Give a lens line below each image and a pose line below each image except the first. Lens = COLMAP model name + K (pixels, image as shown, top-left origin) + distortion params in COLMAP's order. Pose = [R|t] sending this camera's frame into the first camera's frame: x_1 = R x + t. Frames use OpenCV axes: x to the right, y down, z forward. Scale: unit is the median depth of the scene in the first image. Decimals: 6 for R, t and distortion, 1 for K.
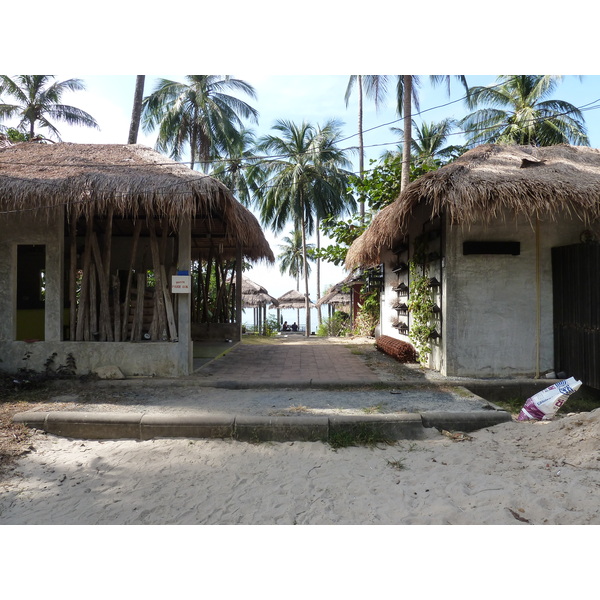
lens RADIAL K [[567.2, 0, 299.8], [0, 567.2, 300.3], [0, 0, 1]] dist [0.000043, 0.000000]
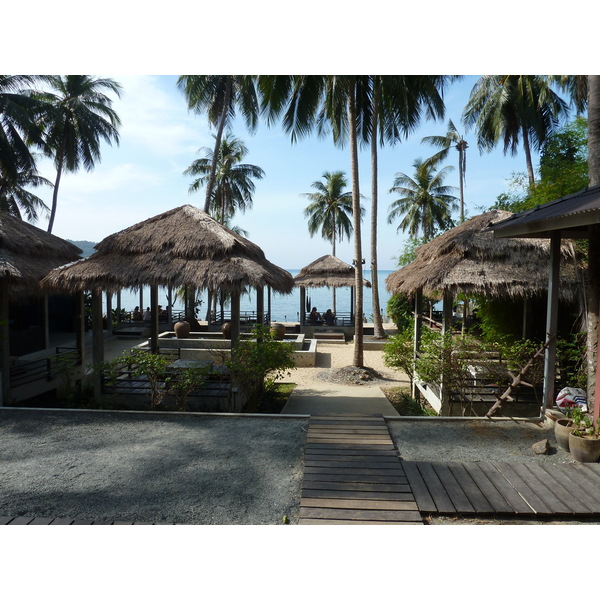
lens RADIAL K [[567.2, 0, 299.0], [0, 567.2, 301.3], [0, 0, 1]] dist [0.000043, 0.000000]
pose [[0.998199, 0.011253, -0.058917, -0.006337], [-0.007962, 0.998410, 0.055797, -0.002991], [0.059451, -0.055227, 0.996702, 0.407253]]
